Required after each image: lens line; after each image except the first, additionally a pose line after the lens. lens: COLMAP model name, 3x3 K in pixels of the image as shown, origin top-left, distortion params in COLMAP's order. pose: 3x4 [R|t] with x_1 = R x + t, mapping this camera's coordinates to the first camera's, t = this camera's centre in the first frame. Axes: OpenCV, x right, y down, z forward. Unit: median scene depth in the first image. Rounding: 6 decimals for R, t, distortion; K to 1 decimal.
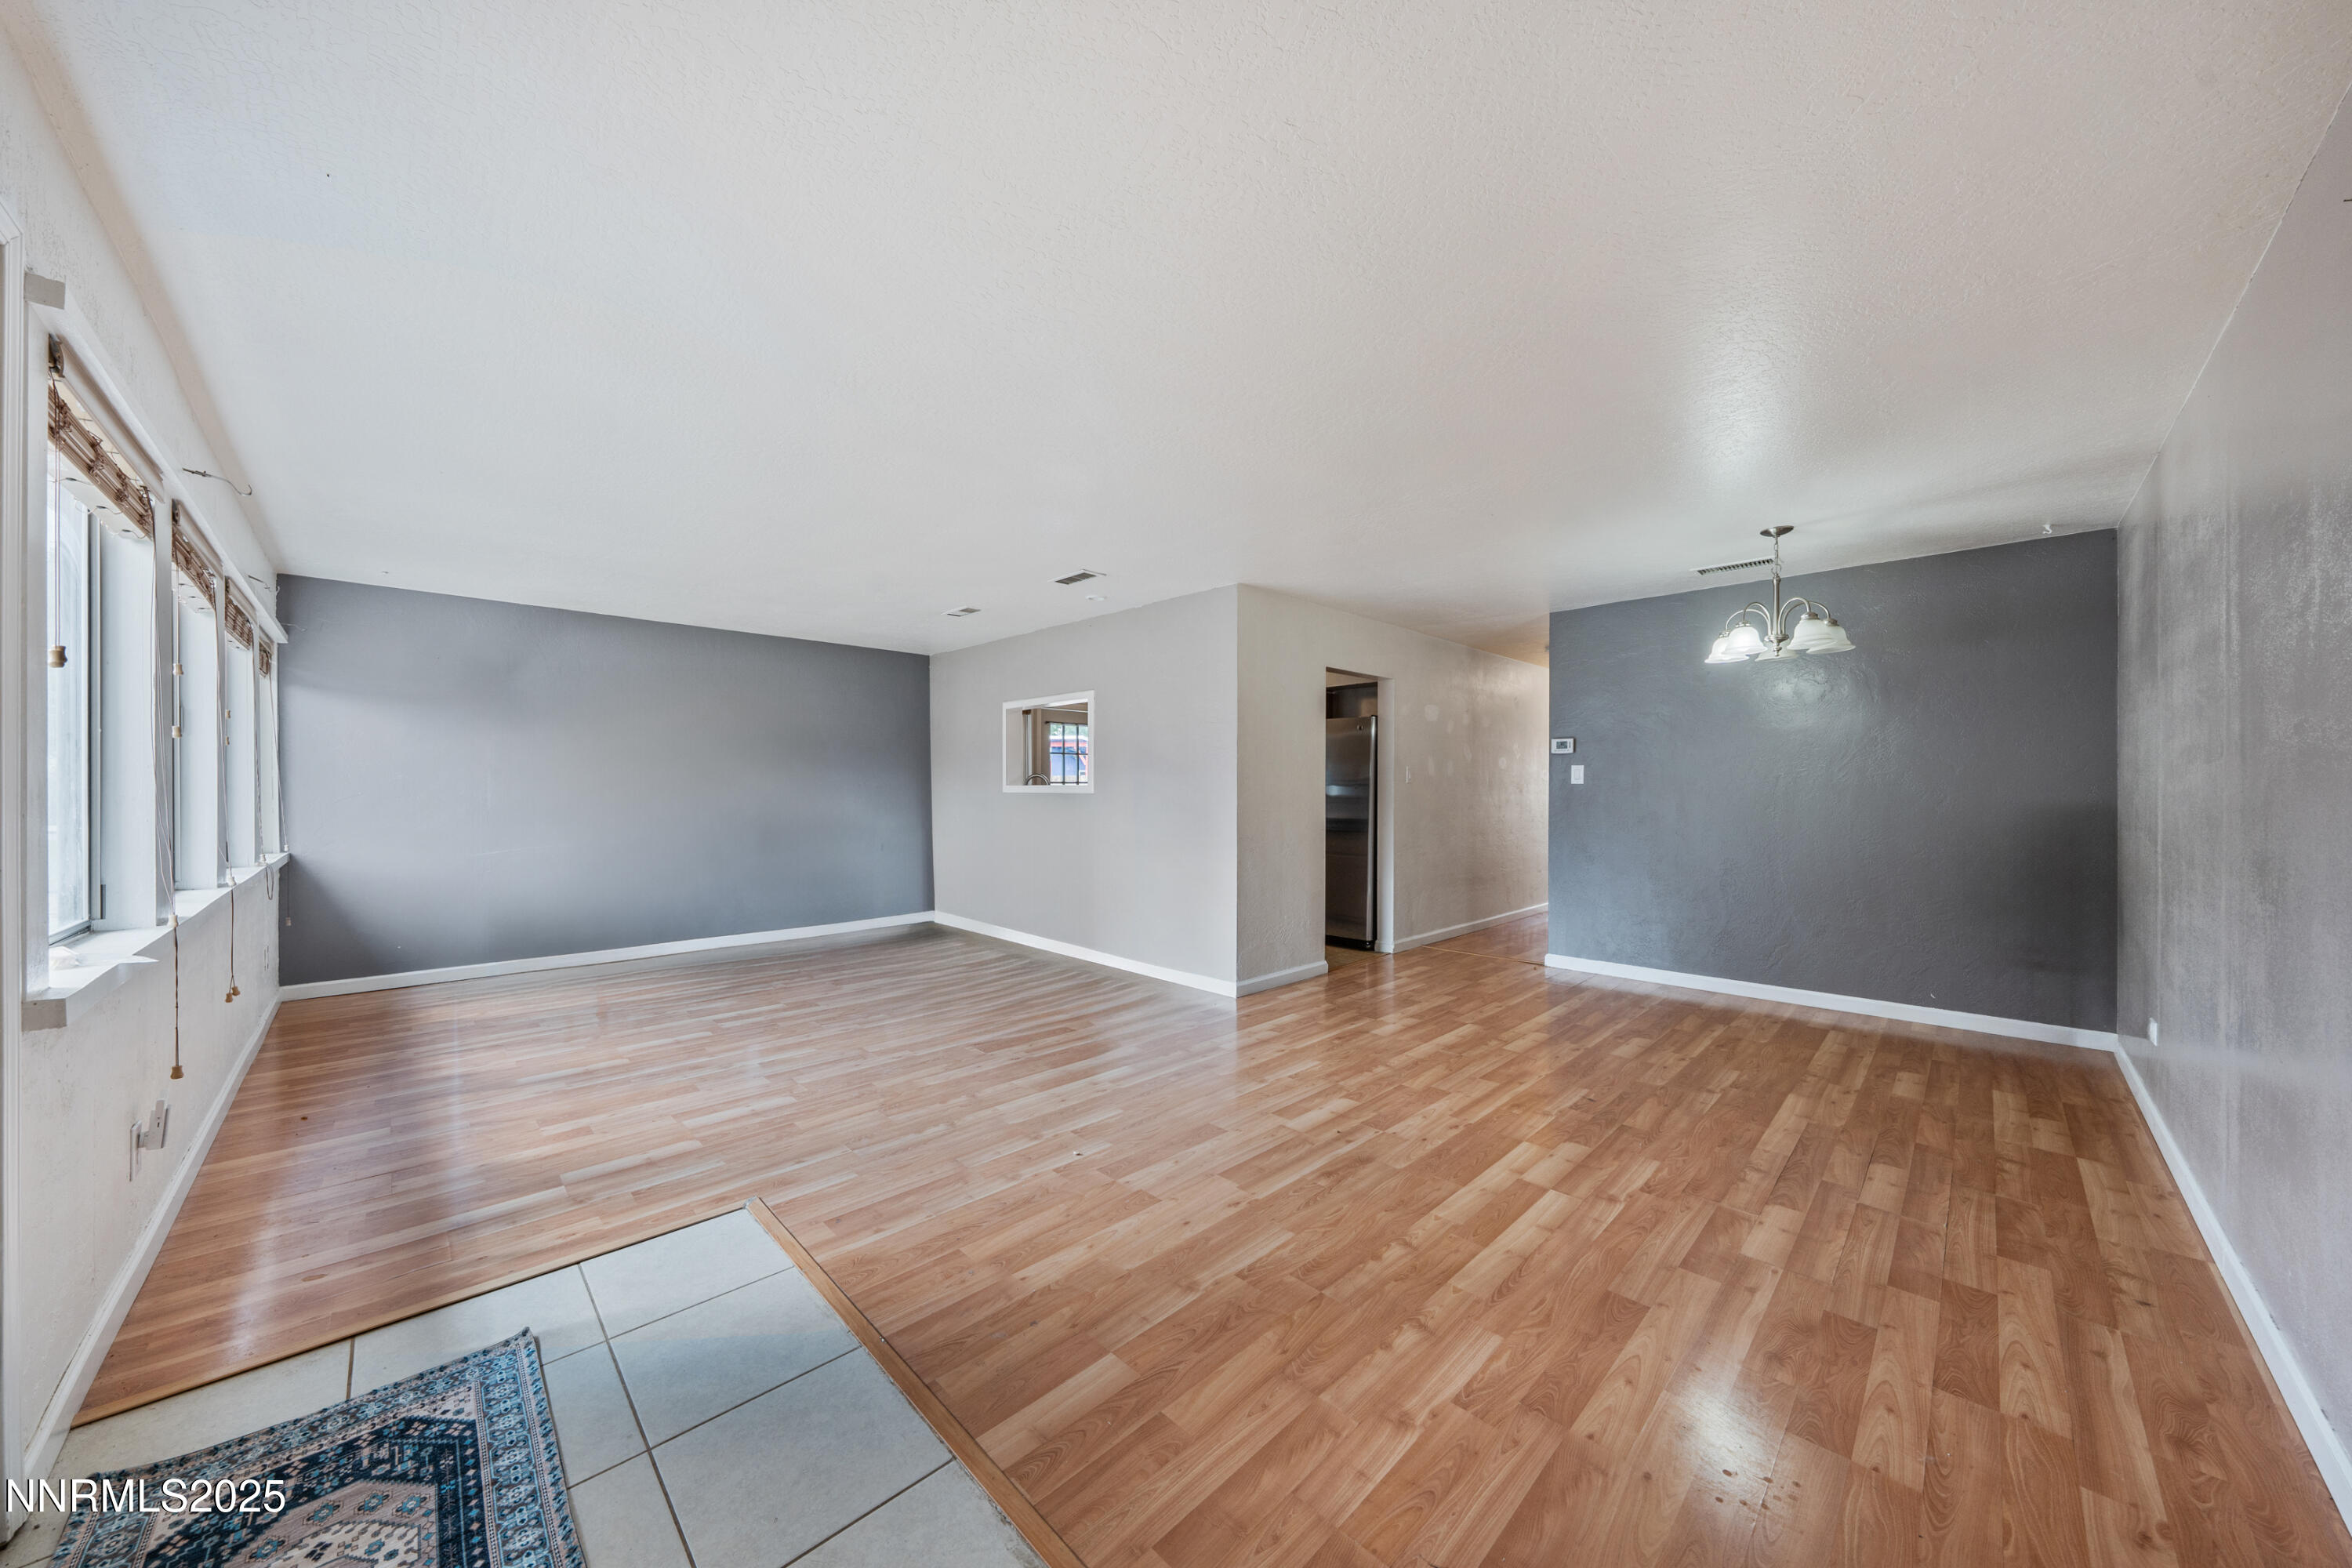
lens RADIAL K [[805.3, 0, 1169.2], [0, 805.3, 798.4], [0, 0, 1]] dist [-0.002269, -0.000045]
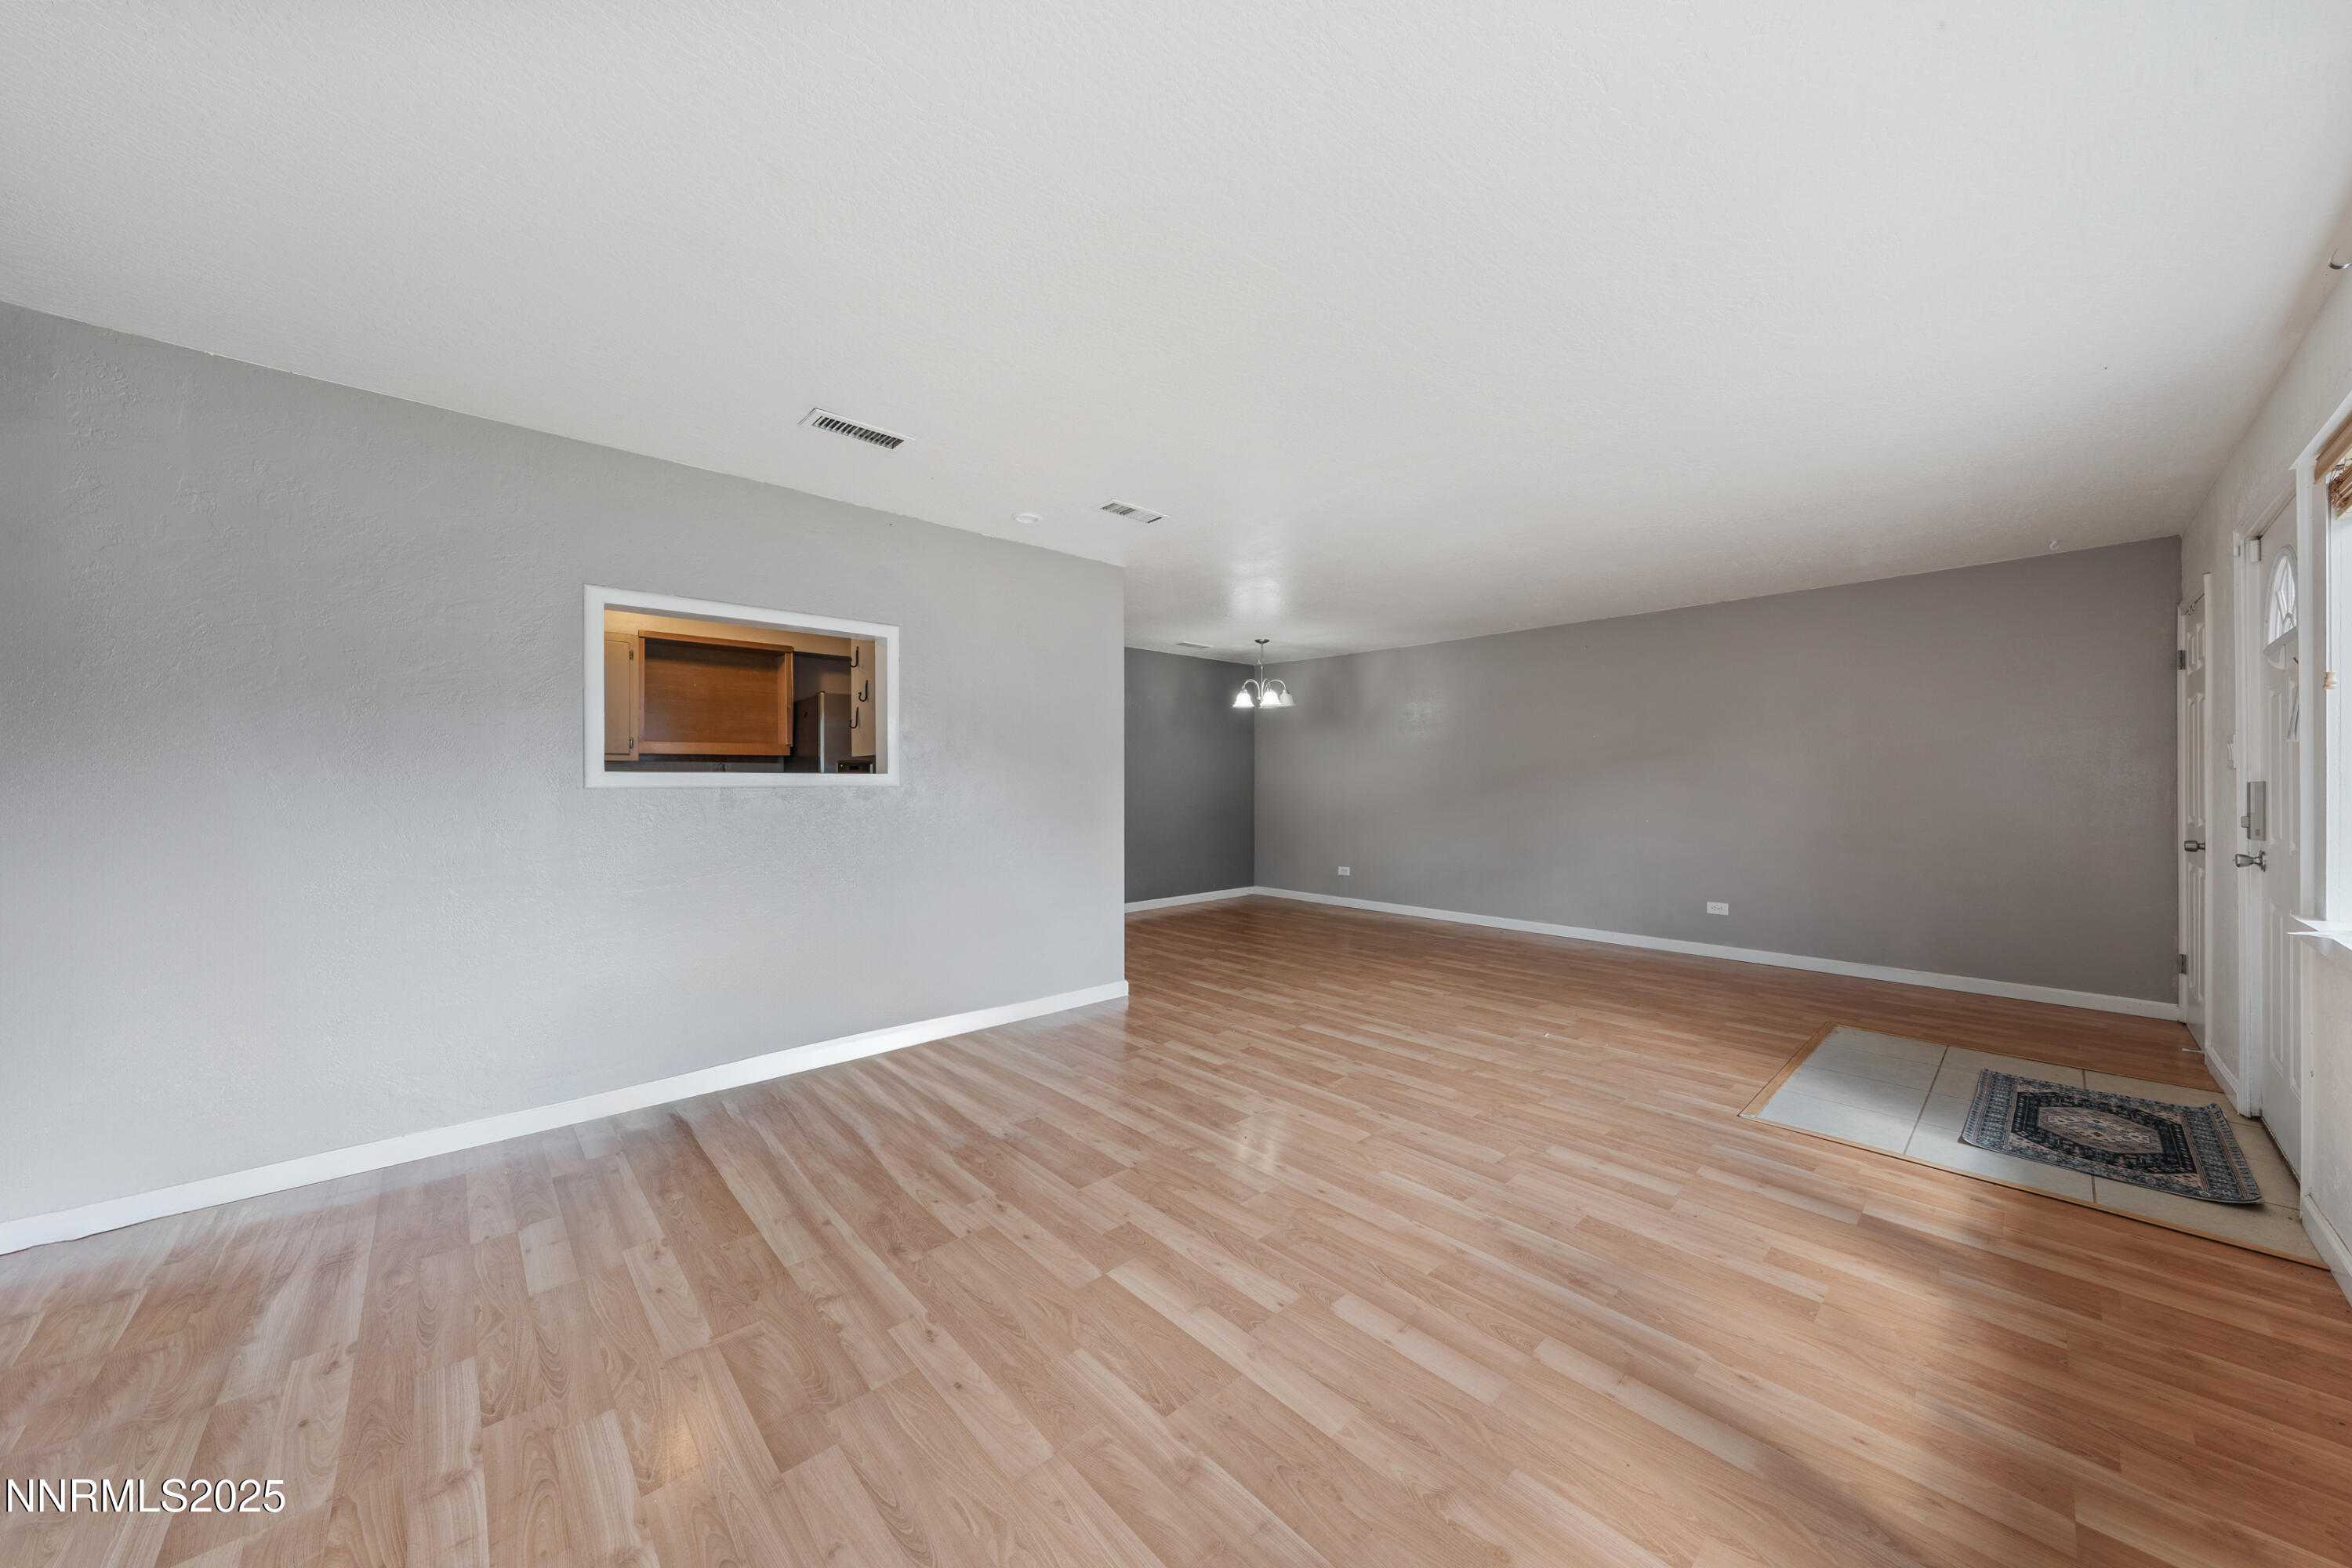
lens RADIAL K [[805.3, 0, 1177.3], [0, 805.3, 776.4], [0, 0, 1]] dist [-0.002269, -0.000045]
pose [[0.024871, 0.003936, 0.999683, -1.212050], [0.013637, 0.999898, -0.004276, -0.012672], [-0.999598, 0.013739, 0.024814, 1.257315]]
